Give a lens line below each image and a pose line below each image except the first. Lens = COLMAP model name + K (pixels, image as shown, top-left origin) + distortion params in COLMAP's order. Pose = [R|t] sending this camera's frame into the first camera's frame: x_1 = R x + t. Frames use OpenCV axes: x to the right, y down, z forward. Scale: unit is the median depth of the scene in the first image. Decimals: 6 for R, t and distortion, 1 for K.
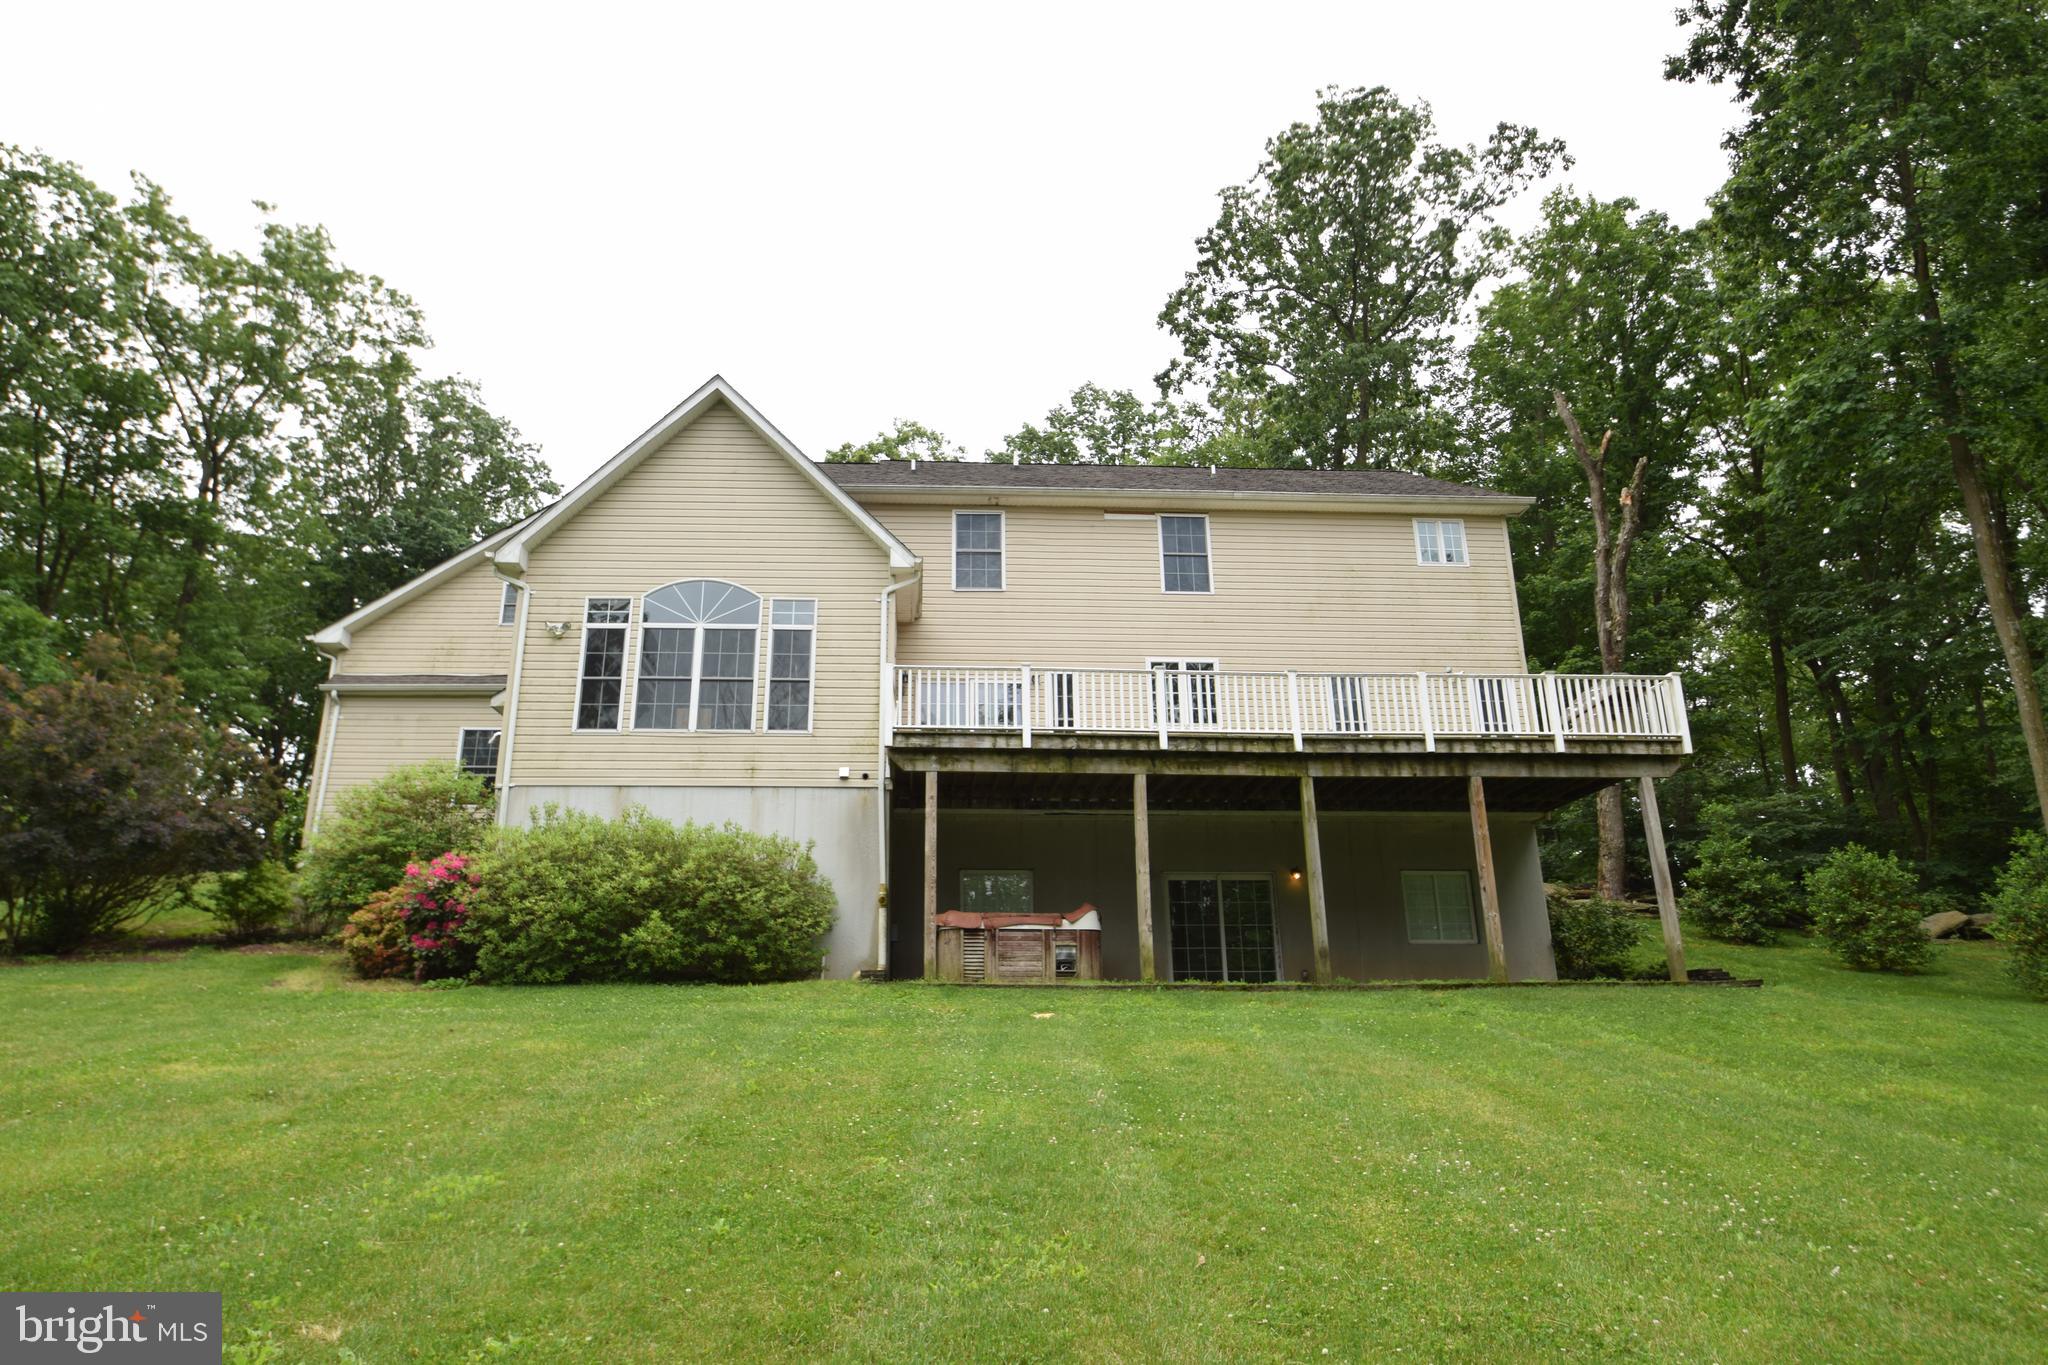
lens RADIAL K [[1174.7, 0, 980.5], [0, 1174.7, 712.8], [0, 0, 1]] dist [-0.035552, 0.020323]
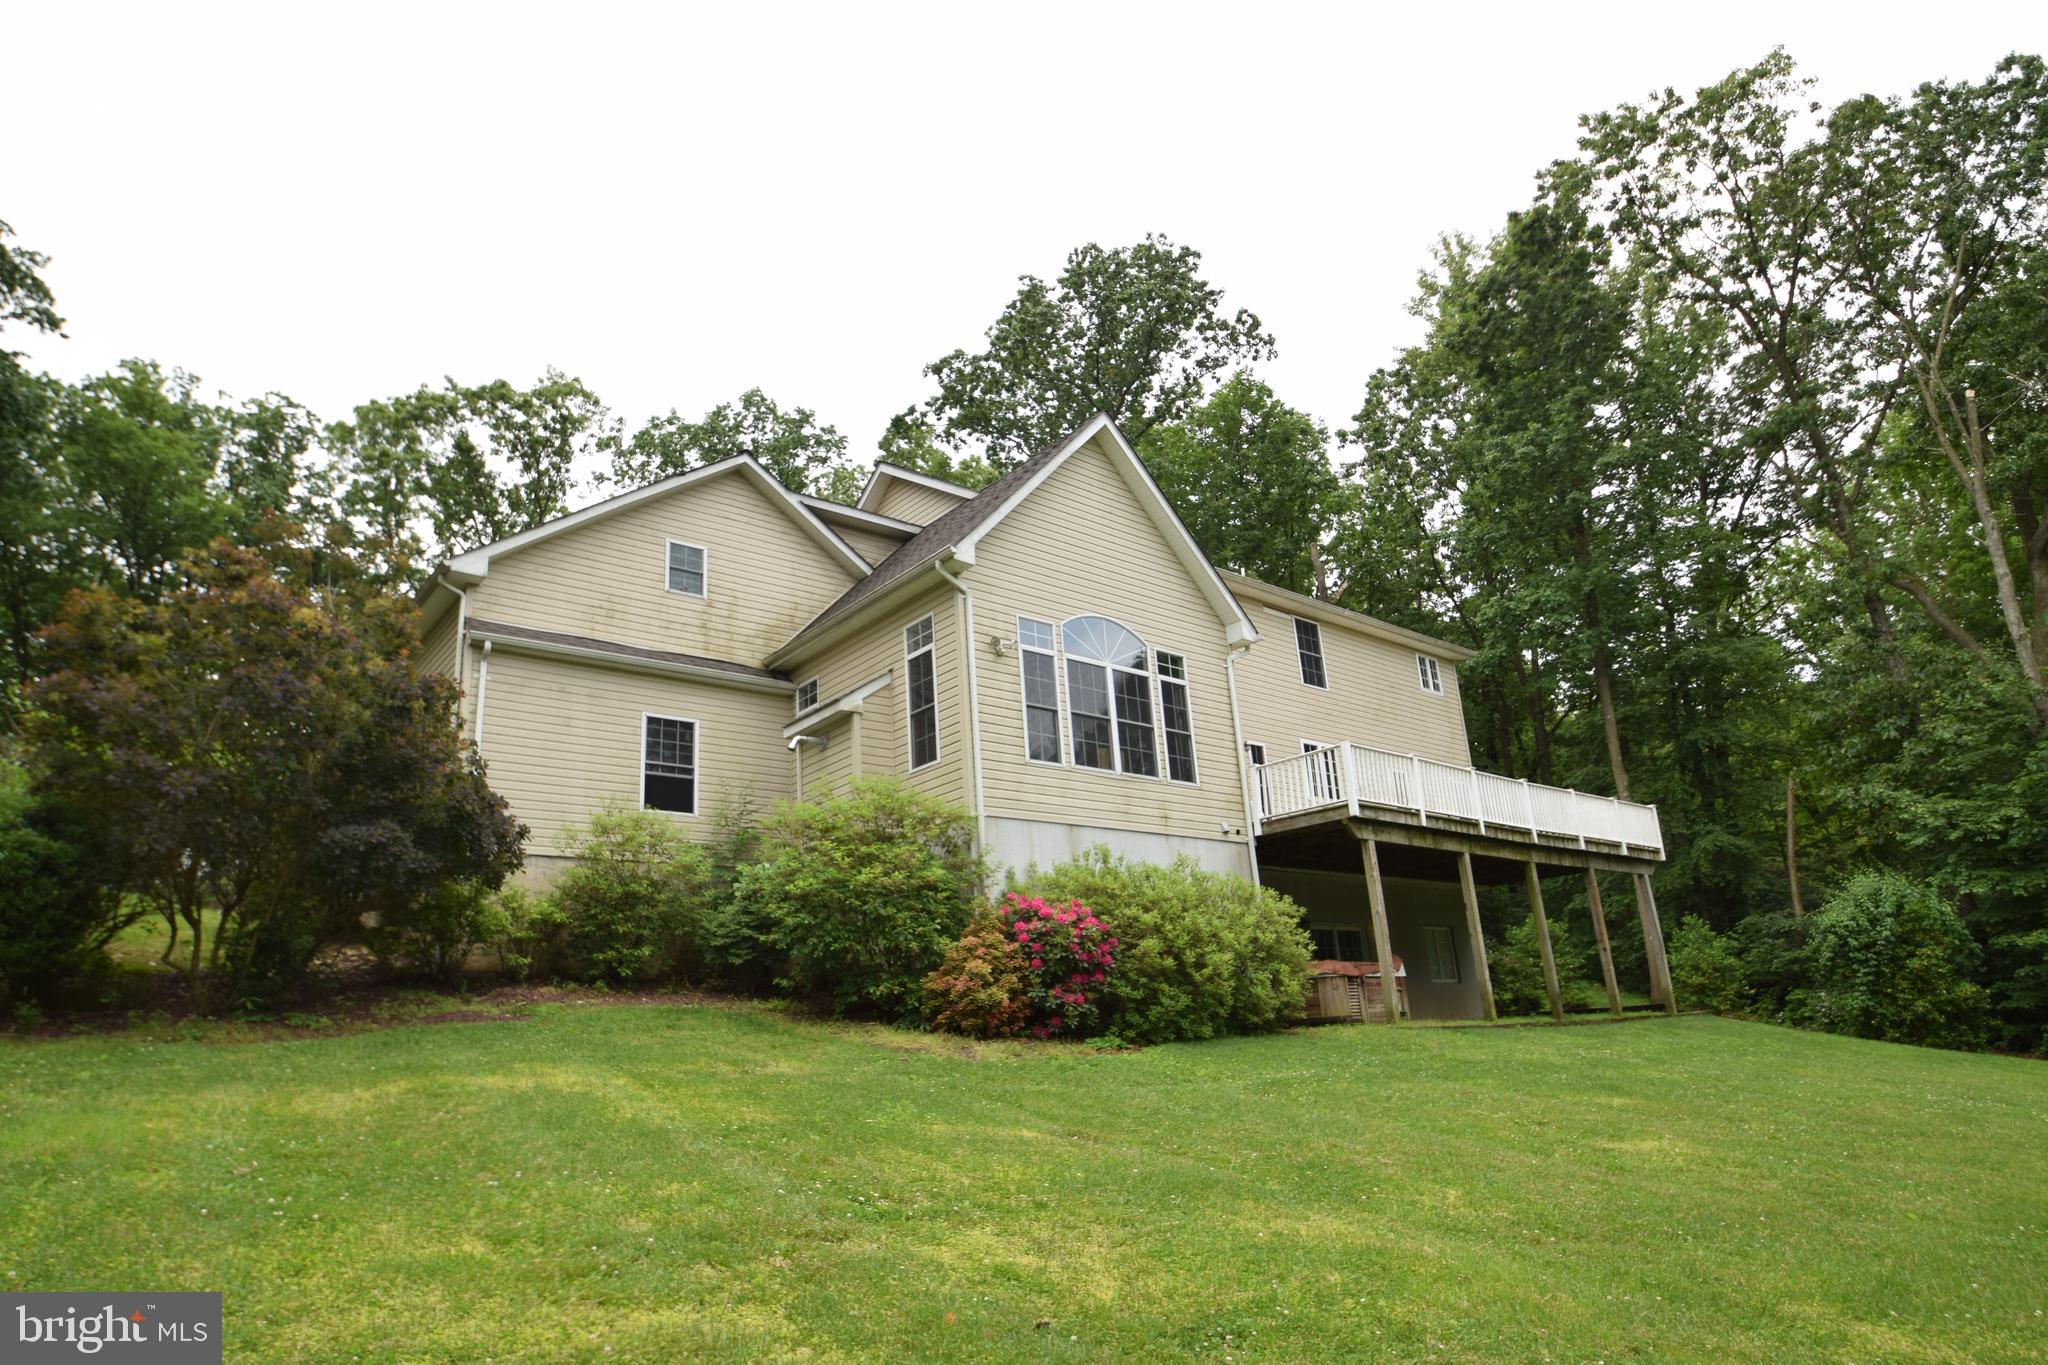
lens RADIAL K [[1174.7, 0, 980.5], [0, 1174.7, 712.8], [0, 0, 1]] dist [-0.035552, 0.020323]
pose [[0.807557, 0.130808, 0.575100, -0.910963], [-0.128661, 0.990682, -0.044667, 0.024103], [-0.575584, -0.037922, 0.816863, 0.259297]]
